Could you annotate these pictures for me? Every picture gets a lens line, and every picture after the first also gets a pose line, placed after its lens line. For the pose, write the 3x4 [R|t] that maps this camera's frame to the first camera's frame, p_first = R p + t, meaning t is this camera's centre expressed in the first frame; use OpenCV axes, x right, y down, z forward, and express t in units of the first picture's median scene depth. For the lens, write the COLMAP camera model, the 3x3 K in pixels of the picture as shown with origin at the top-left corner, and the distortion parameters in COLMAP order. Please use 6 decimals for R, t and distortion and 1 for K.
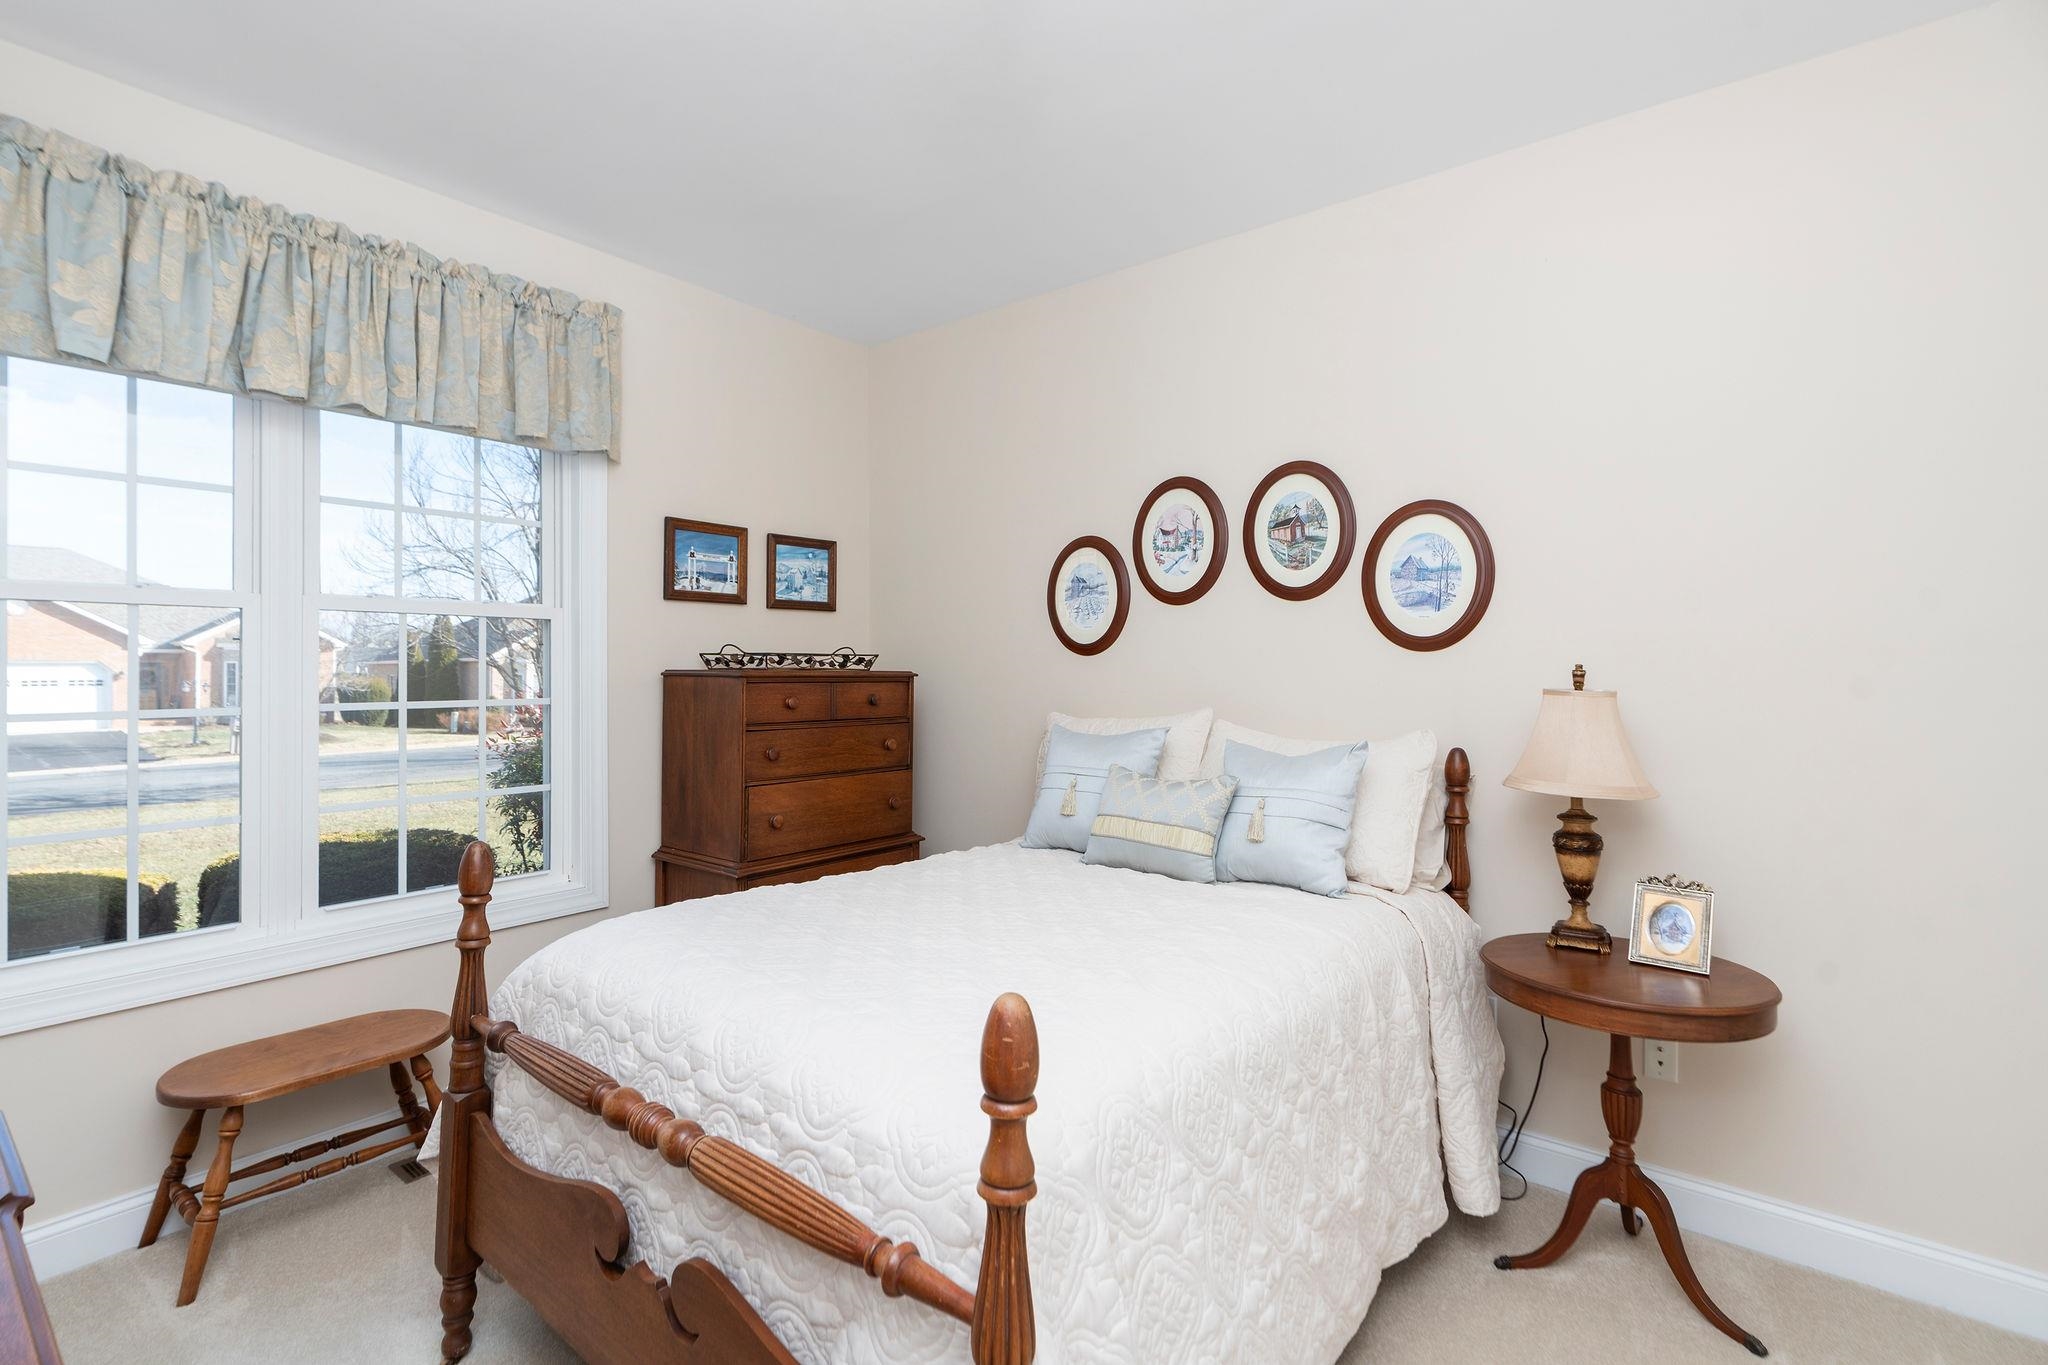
lens RADIAL K [[942.6, 0, 1018.7], [0, 942.6, 669.8], [0, 0, 1]] dist [-0.001000, 0.000023]
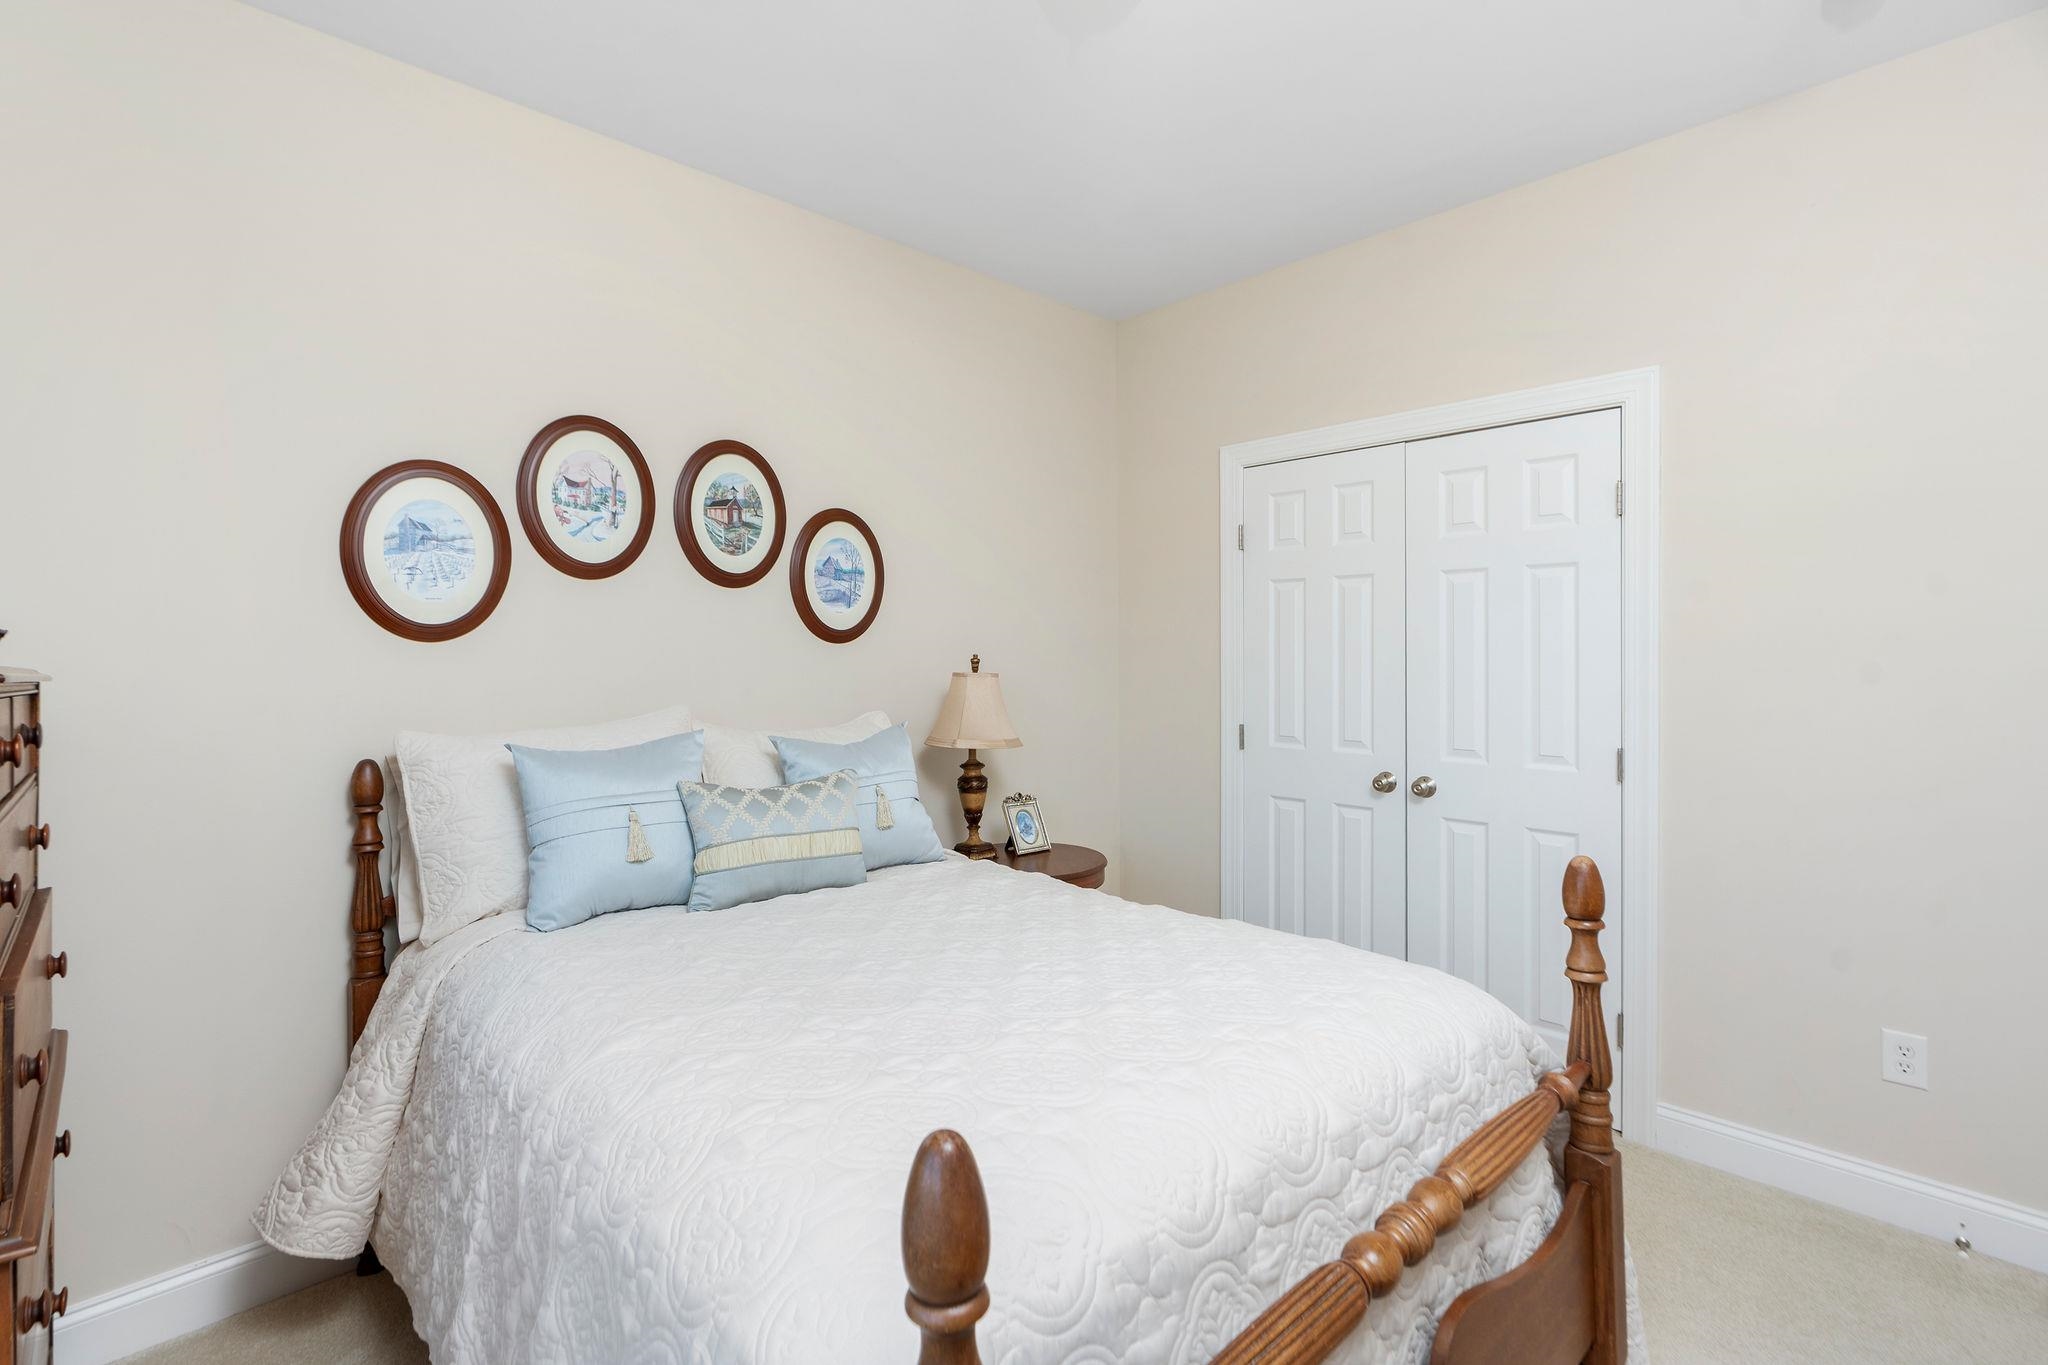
lens RADIAL K [[942.6, 0, 976.8], [0, 942.6, 664.3], [0, 0, 1]] dist [-0.001000, 0.000023]
pose [[0.163837, 0.000245, 0.986487, -0.597831], [0.018101, 0.999831, -0.003254, 0.010952], [-0.986321, 0.018390, 0.163805, 0.604805]]
